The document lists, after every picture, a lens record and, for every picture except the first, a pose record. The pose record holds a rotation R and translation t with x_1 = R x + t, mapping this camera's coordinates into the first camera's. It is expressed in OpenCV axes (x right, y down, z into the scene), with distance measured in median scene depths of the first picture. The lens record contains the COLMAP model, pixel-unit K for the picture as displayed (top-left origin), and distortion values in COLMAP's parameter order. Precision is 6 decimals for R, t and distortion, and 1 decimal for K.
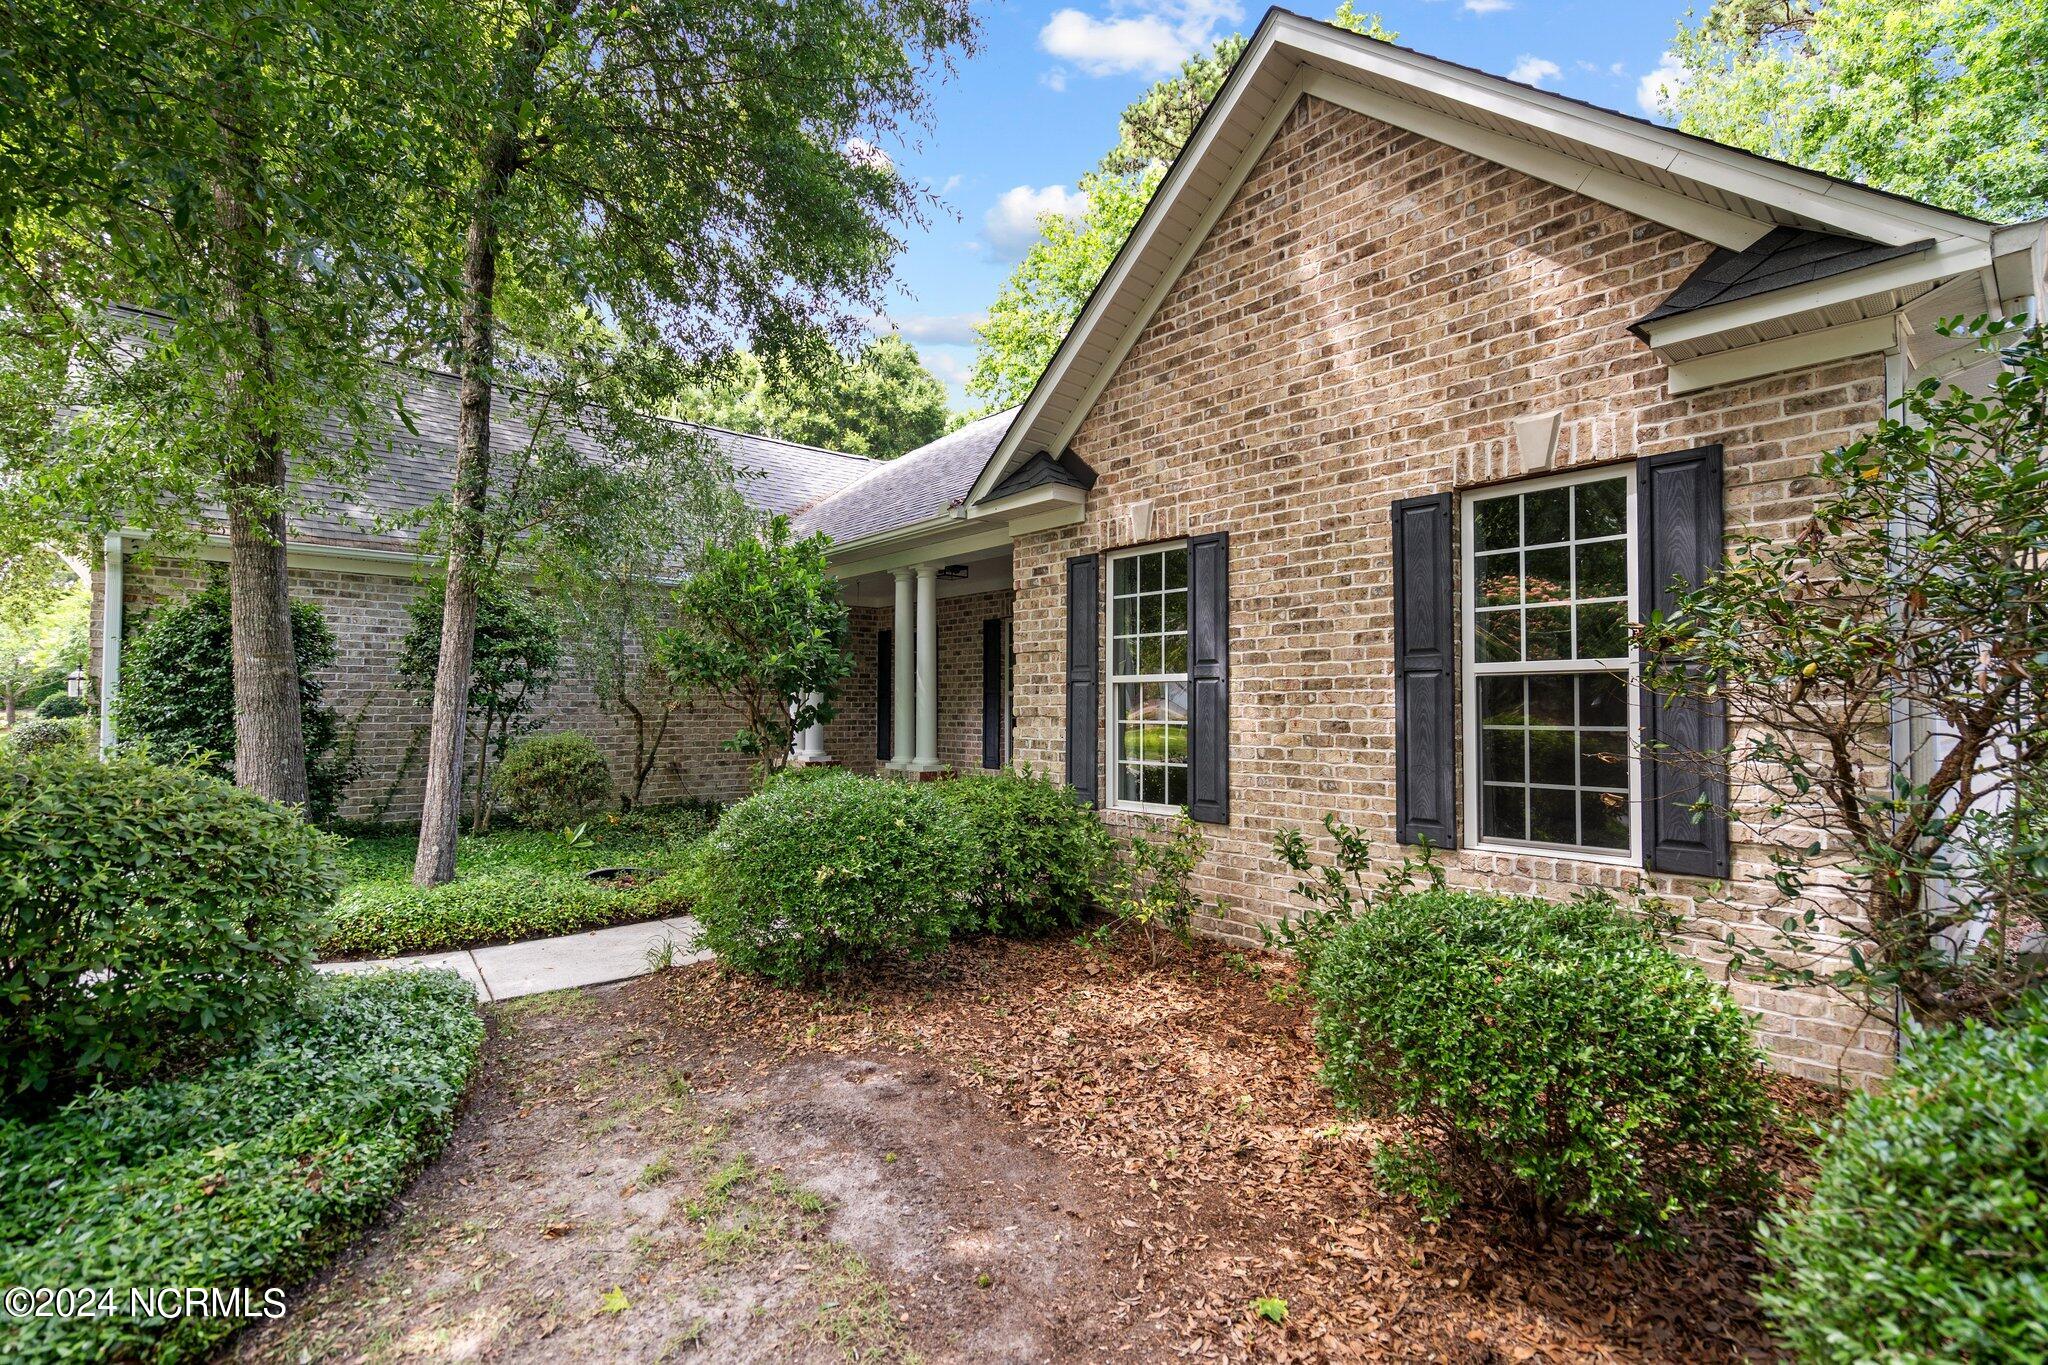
lens RADIAL K [[930.2, 0, 1007.0], [0, 930.2, 692.6], [0, 0, 1]] dist [-0.005310, 0.000472]
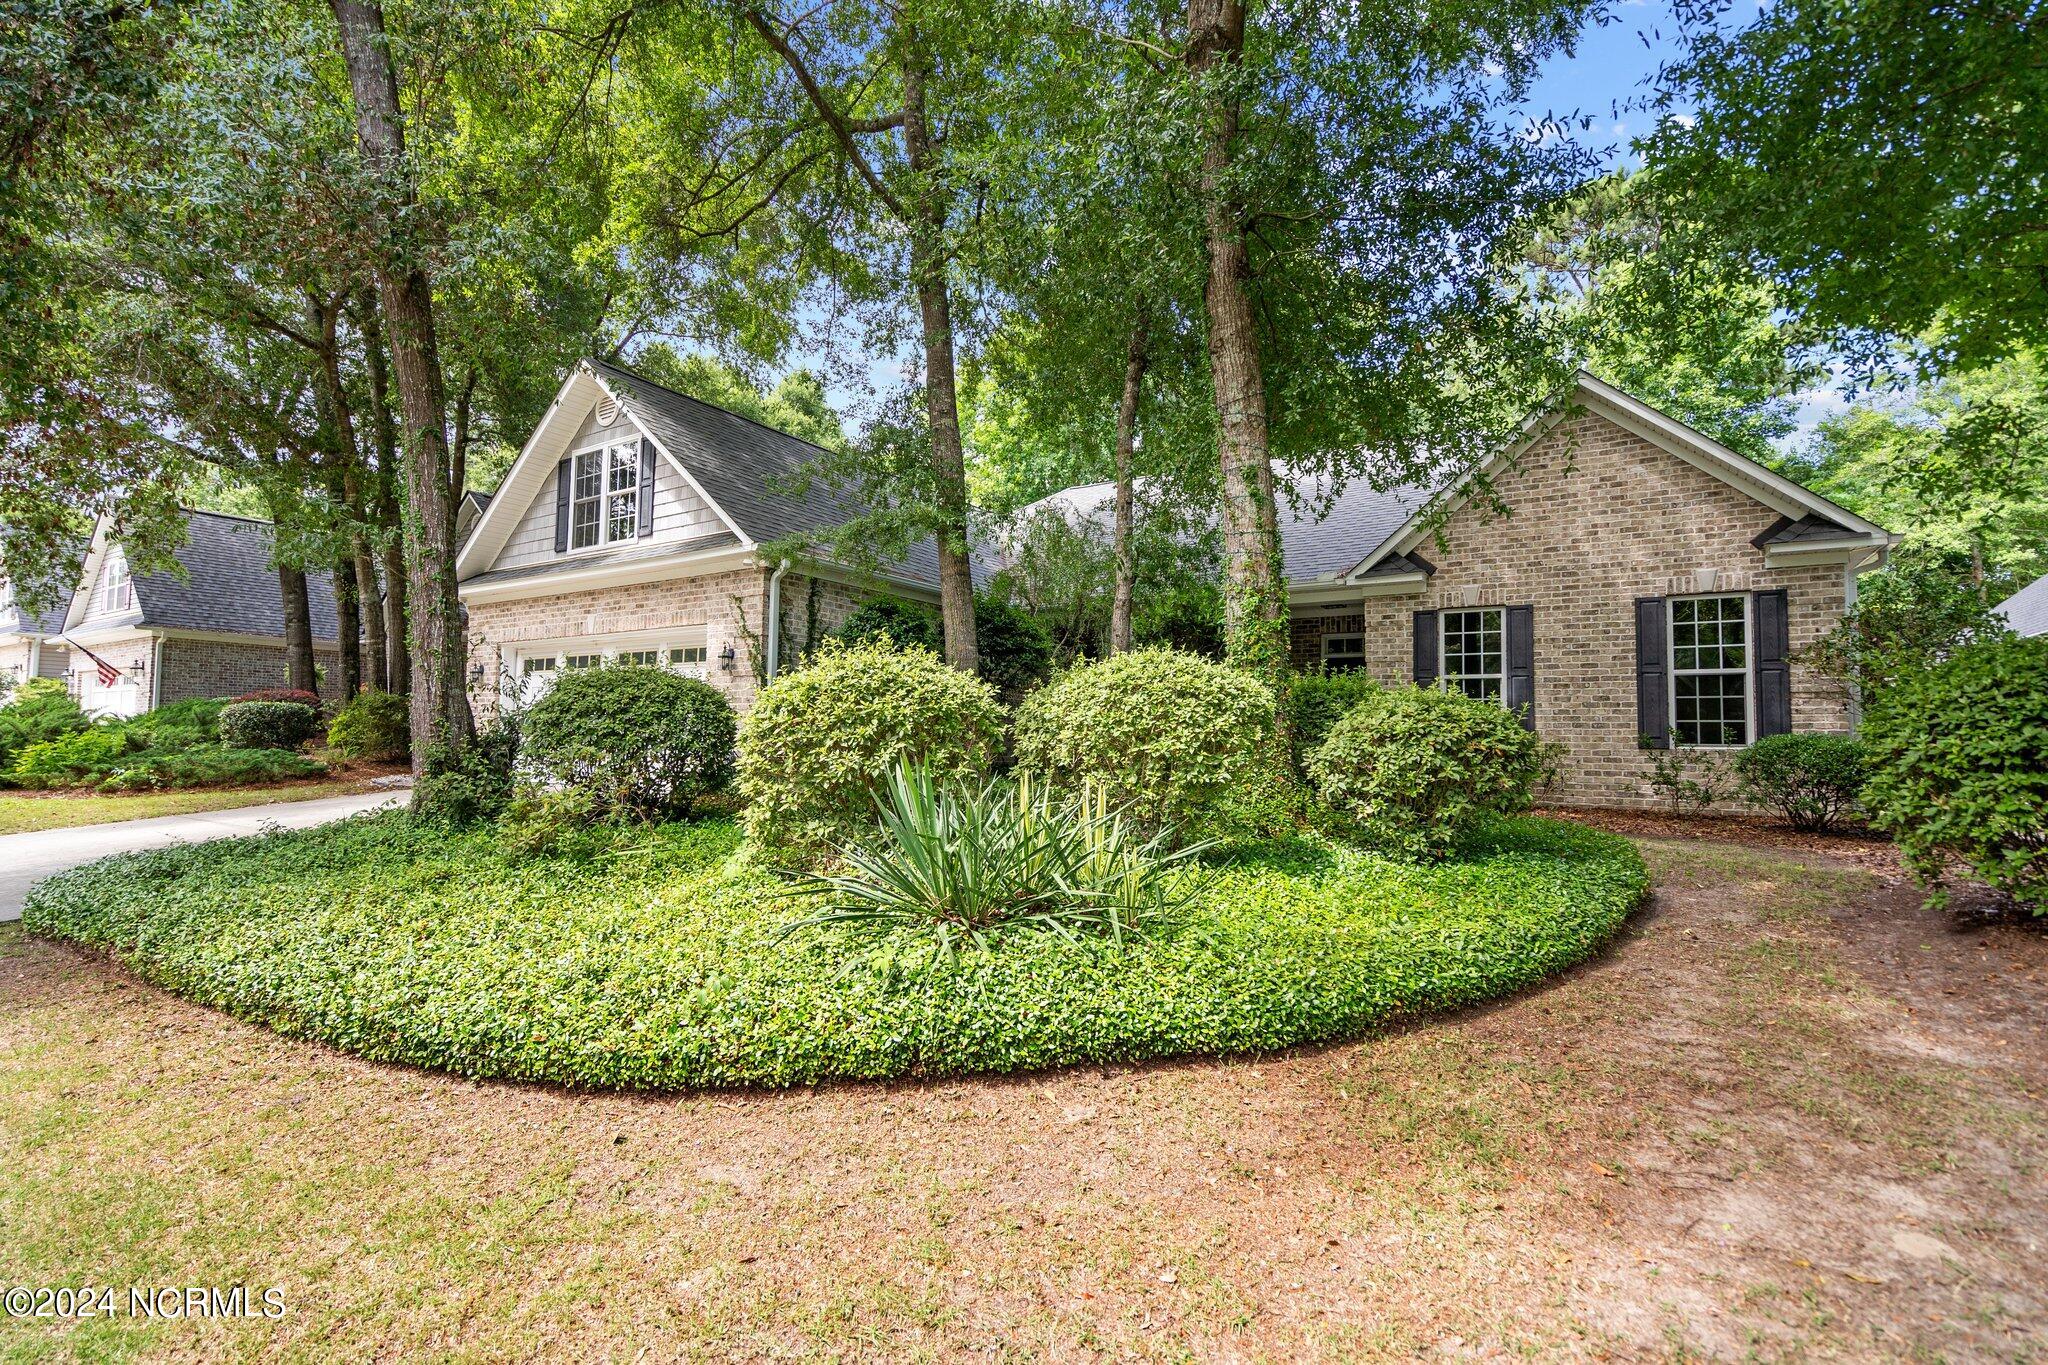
lens RADIAL K [[930.2, 0, 1007.0], [0, 930.2, 692.6], [0, 0, 1]] dist [-0.005310, 0.000472]
pose [[0.960365, 0.028797, 0.277253, -1.682576], [-0.019526, 0.999156, -0.036141, 0.136713], [-0.278059, 0.029295, 0.960117, -0.742967]]
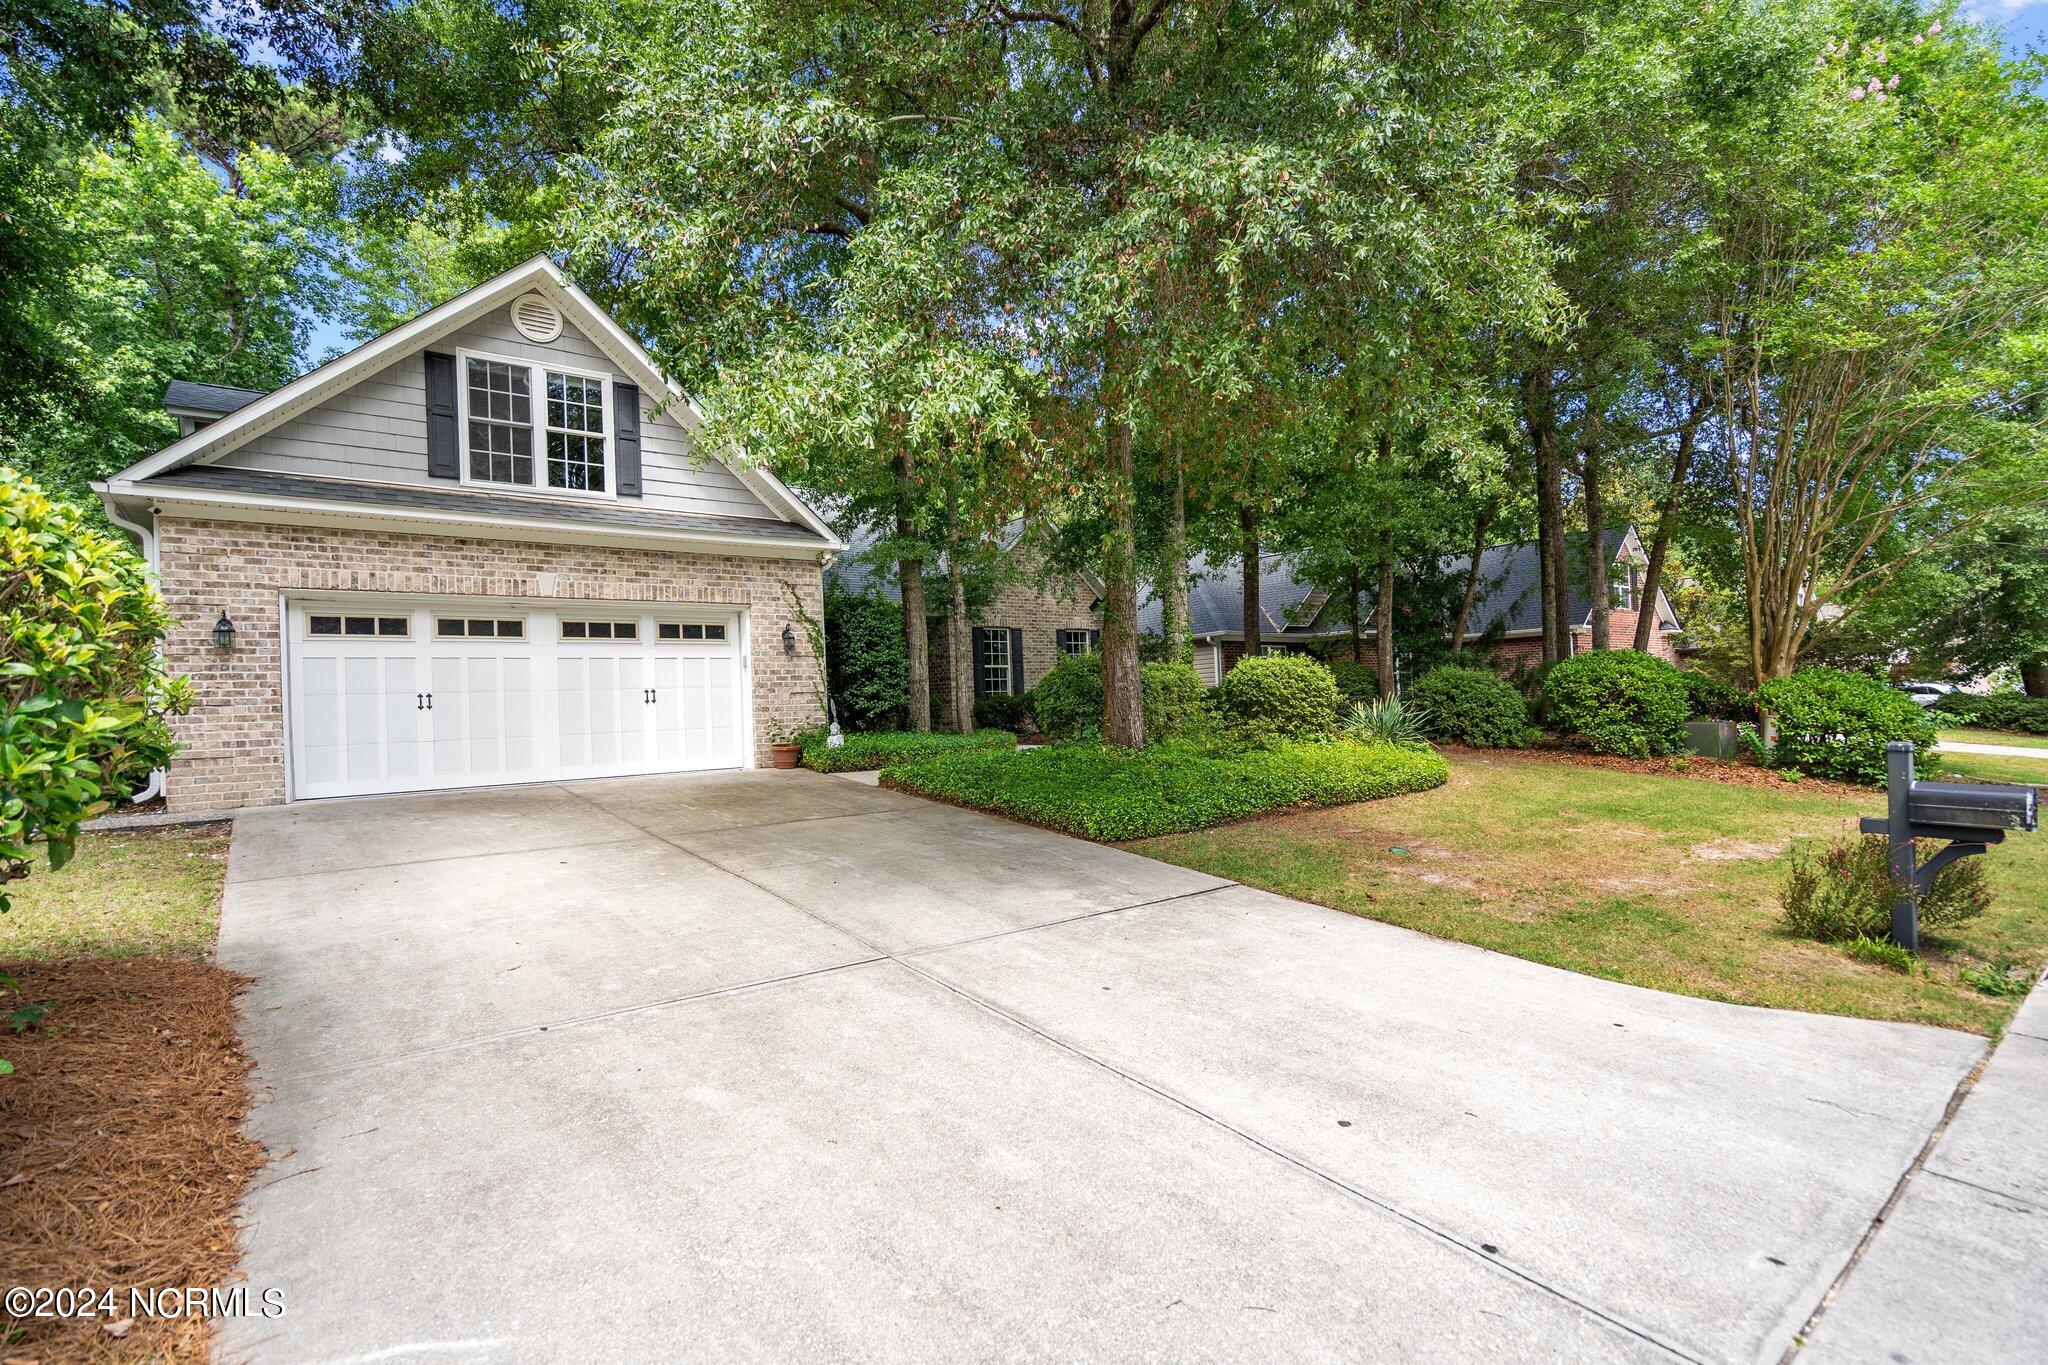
lens RADIAL K [[957.0, 0, 1013.1], [0, 957.0, 689.1], [0, 0, 1]] dist [0.000935, 0.000579]
pose [[0.053013, 0.017778, 0.998436, -4.323028], [0.021220, 0.999596, -0.018925, 0.179021], [-0.998368, 0.022190, 0.052614, 0.960341]]
